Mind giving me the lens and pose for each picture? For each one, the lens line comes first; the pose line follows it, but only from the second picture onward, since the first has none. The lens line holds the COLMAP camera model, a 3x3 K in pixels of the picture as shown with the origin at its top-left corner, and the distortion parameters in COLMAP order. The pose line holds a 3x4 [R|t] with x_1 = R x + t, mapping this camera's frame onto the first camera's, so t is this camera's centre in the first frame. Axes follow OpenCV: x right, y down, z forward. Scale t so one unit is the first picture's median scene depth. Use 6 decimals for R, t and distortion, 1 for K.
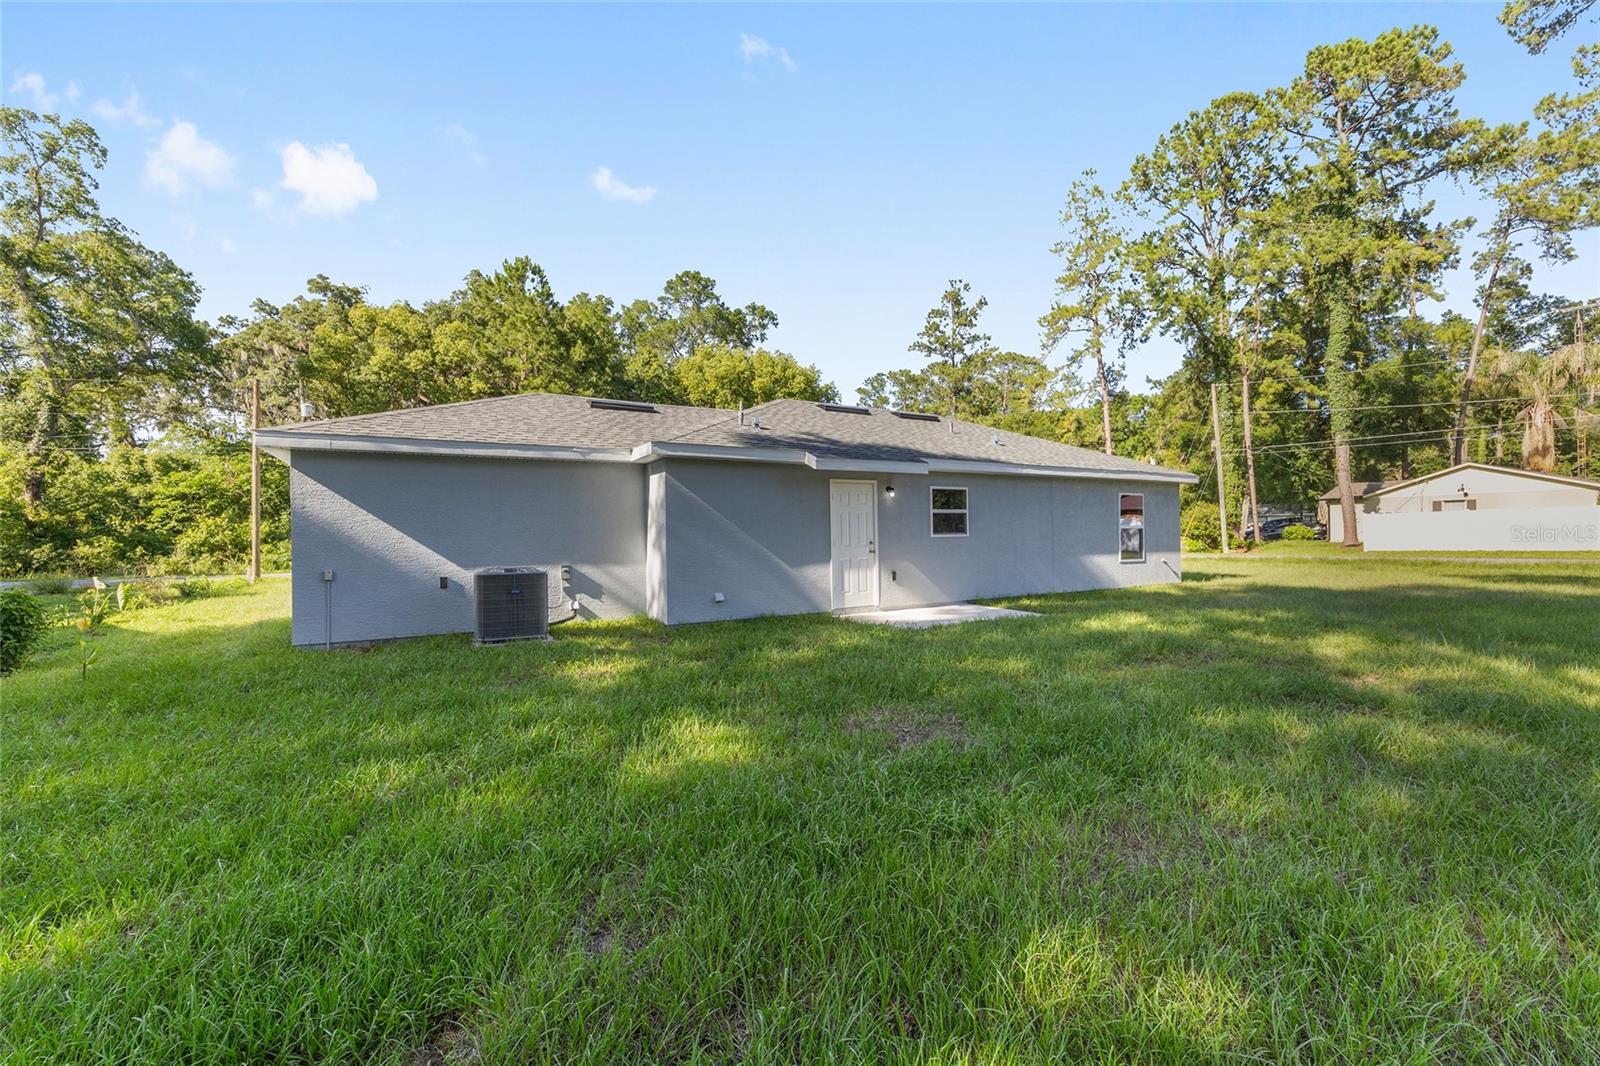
lens RADIAL K [[656.4, 0, 807.2], [0, 656.4, 541.5], [0, 0, 1]] dist [0.000662, 0.004019]
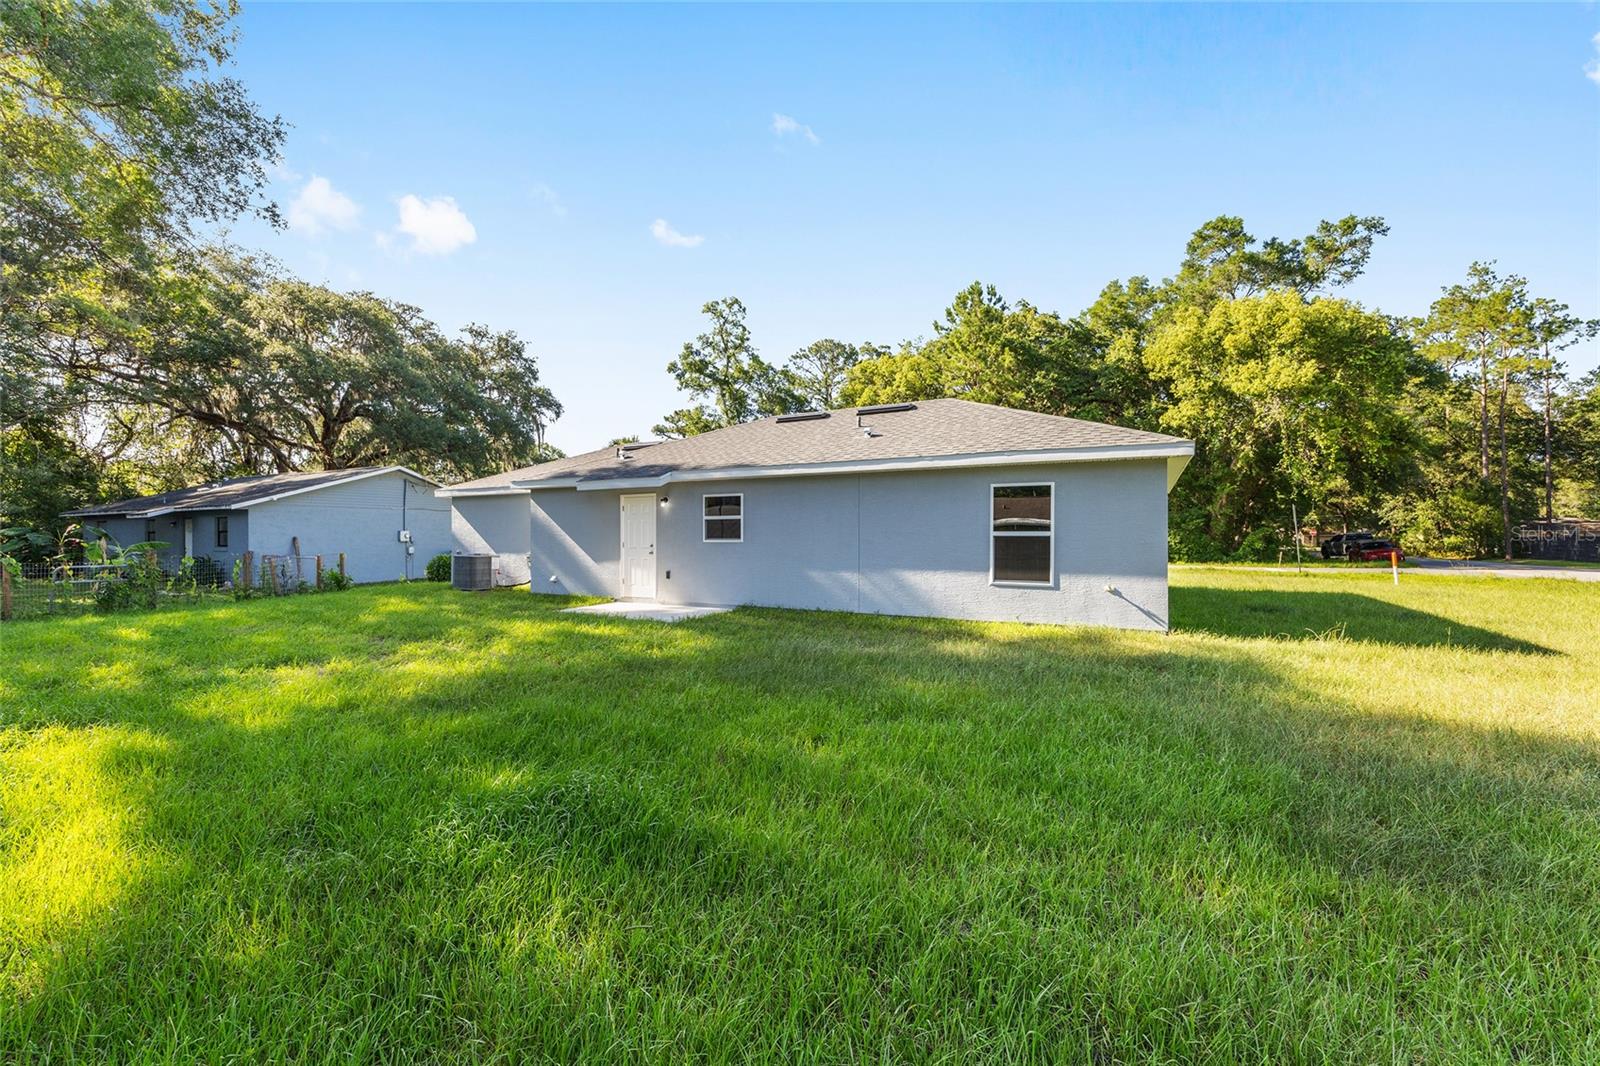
lens RADIAL K [[656.4, 0, 800.5], [0, 656.4, 528.3], [0, 0, 1]] dist [0.000662, 0.004019]
pose [[0.531713, 0.004802, -0.846911, 0.441112], [-0.016286, 0.999857, -0.004556, -0.010077], [0.846768, 0.016215, 0.531715, 0.207722]]
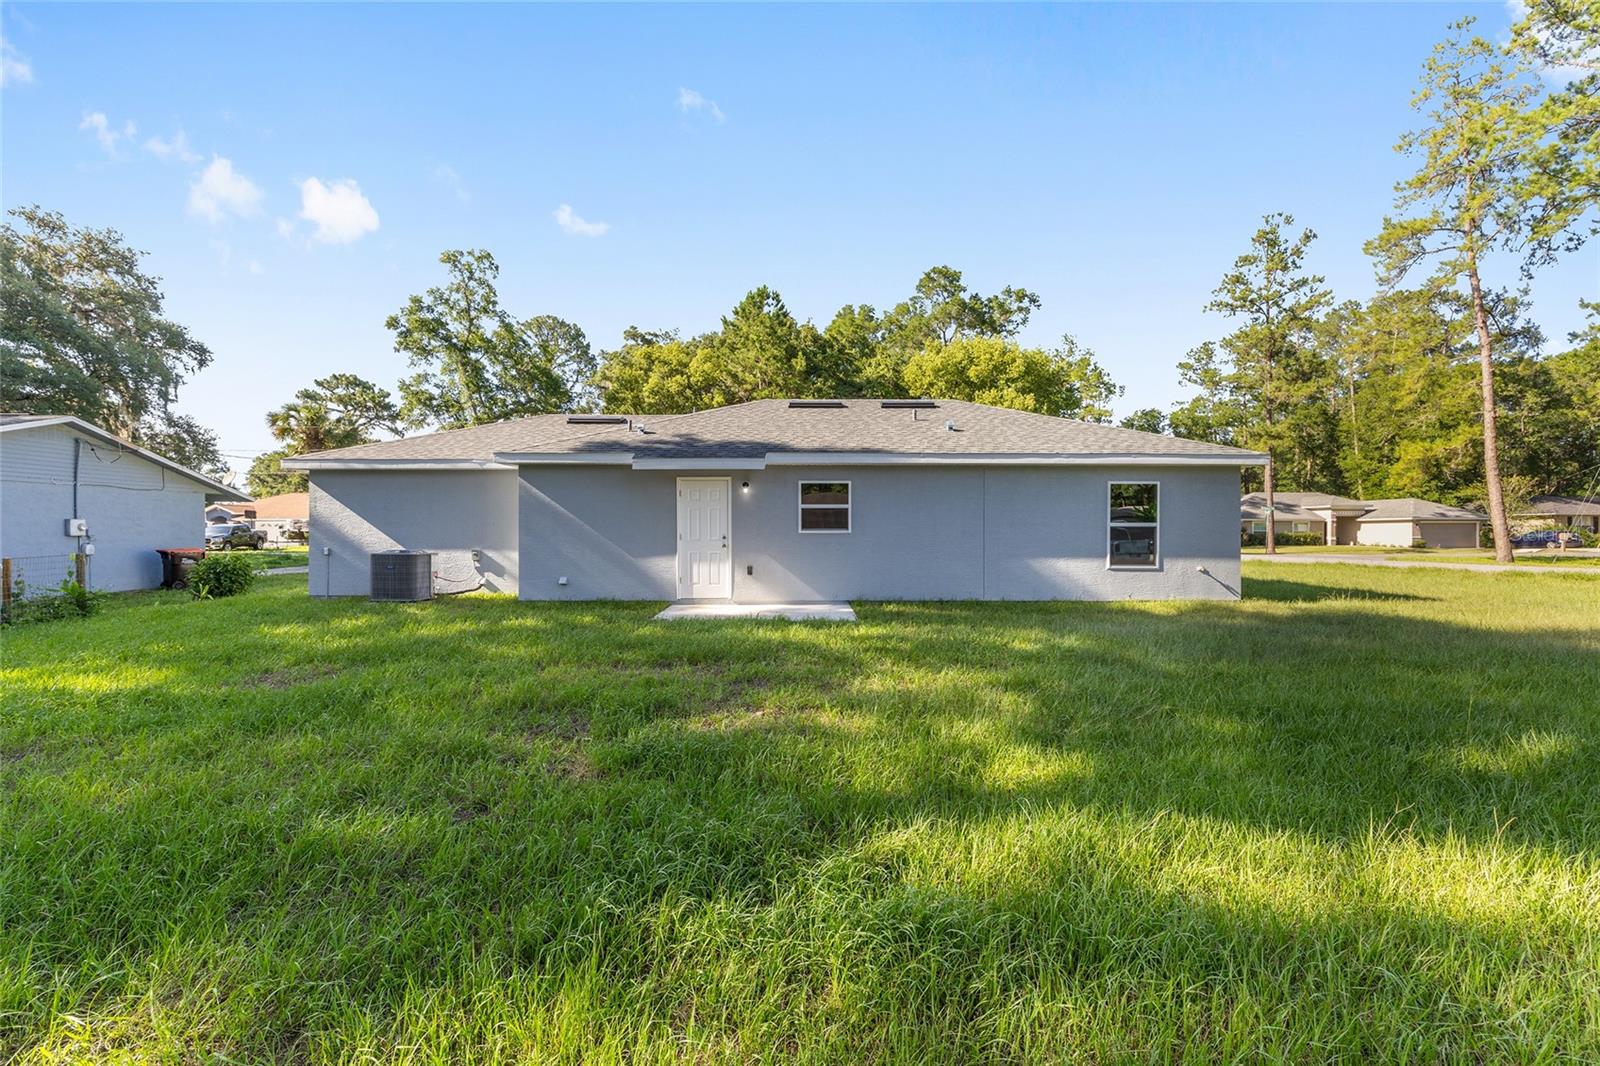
lens RADIAL K [[656.4, 0, 801.0], [0, 656.4, 529.2], [0, 0, 1]] dist [0.000662, 0.004019]
pose [[0.870609, 0.012397, -0.491819, 0.249208], [-0.017882, 0.999819, -0.006453, -0.002210], [0.491650, 0.014413, 0.870673, 0.056229]]
